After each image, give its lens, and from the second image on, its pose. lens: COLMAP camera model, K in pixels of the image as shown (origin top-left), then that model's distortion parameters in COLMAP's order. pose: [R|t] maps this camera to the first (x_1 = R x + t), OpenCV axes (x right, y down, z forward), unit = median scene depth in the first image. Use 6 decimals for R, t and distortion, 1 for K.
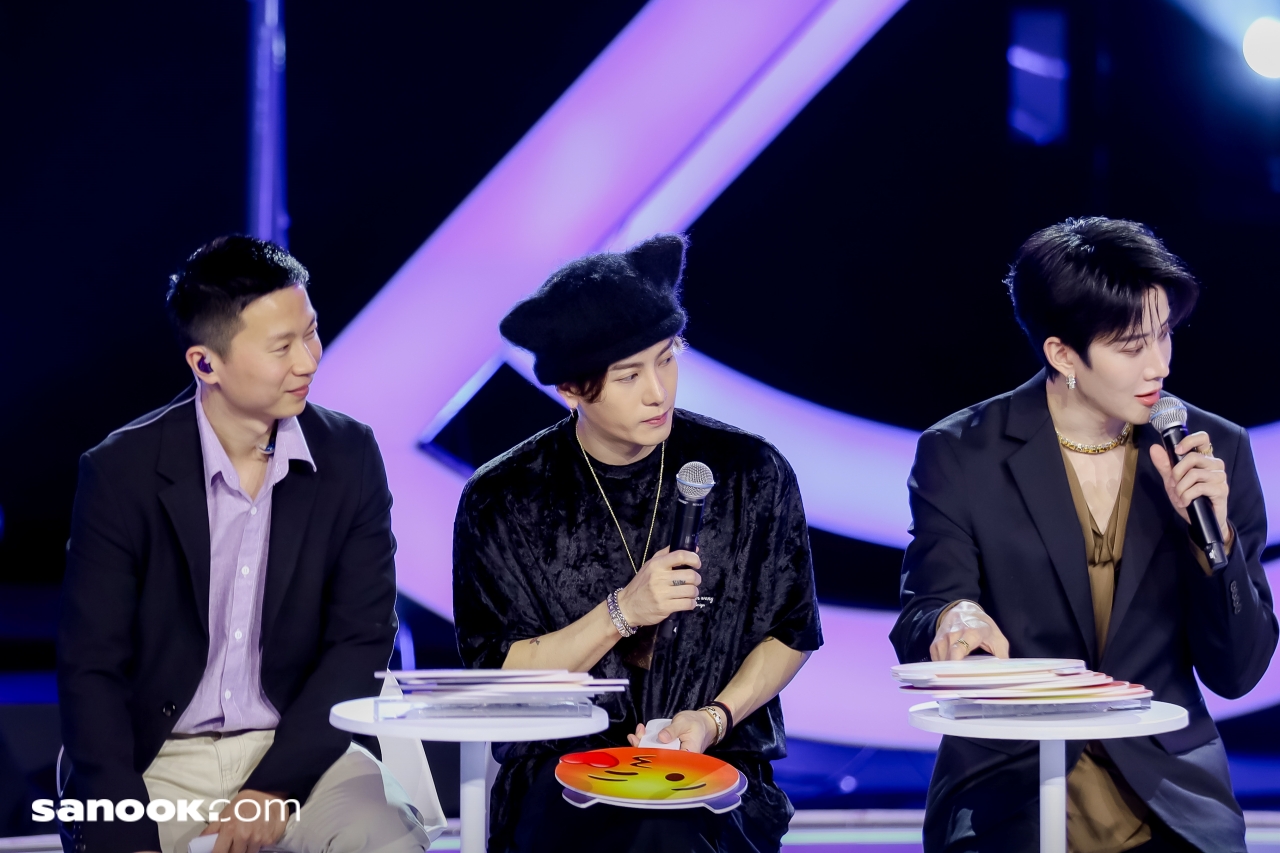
lens RADIAL K [[3593.7, 0, 640.0], [0, 3593.7, 426.5], [0, 0, 1]] dist [0.721484, -22.255215]
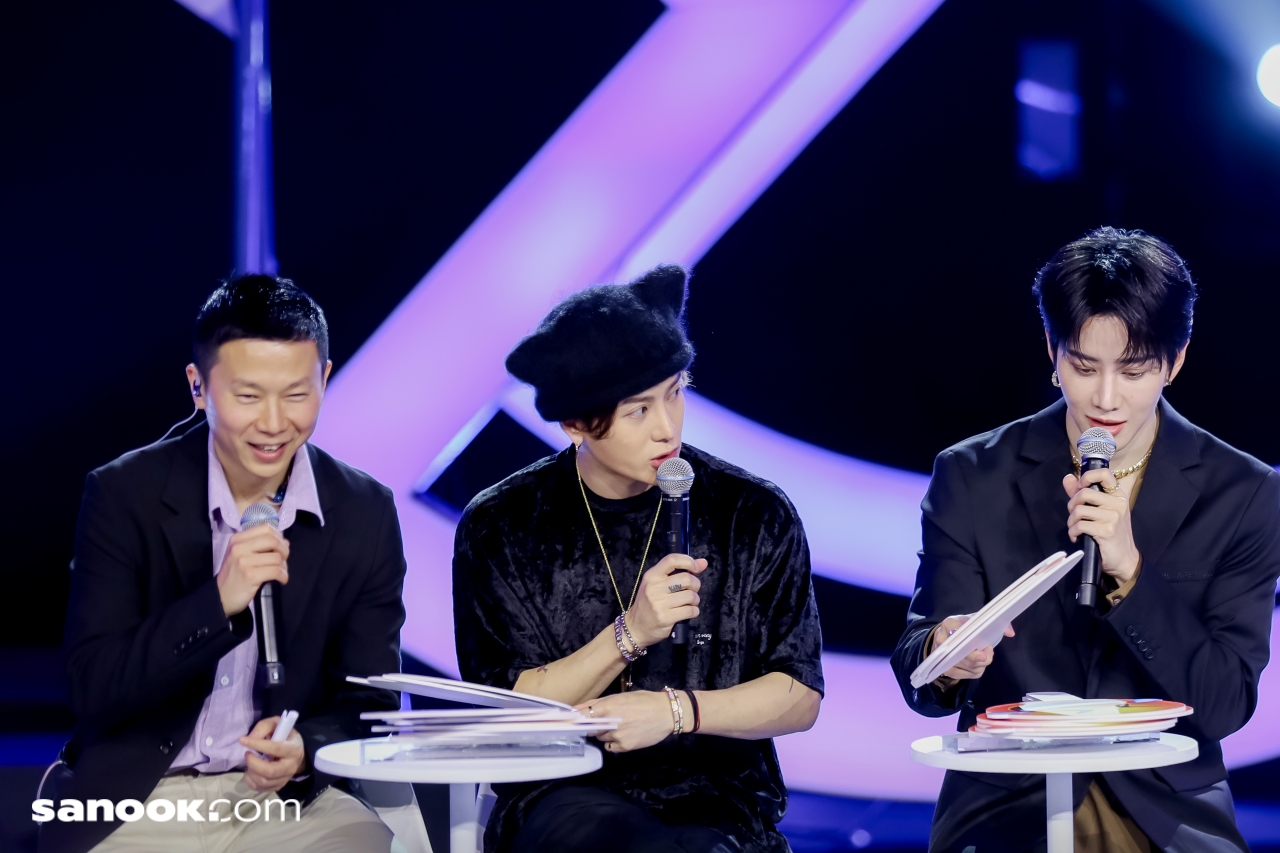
lens RADIAL K [[5514.6, 0, 640.0], [0, 5514.6, 426.5], [0, 0, 1]] dist [0.219603, 4.236473]
pose [[0.997580, -0.010137, 0.068779, -0.103769], [0.008639, 0.999720, 0.022048, -0.042285], [-0.068983, -0.021400, 0.997388, -0.496660]]
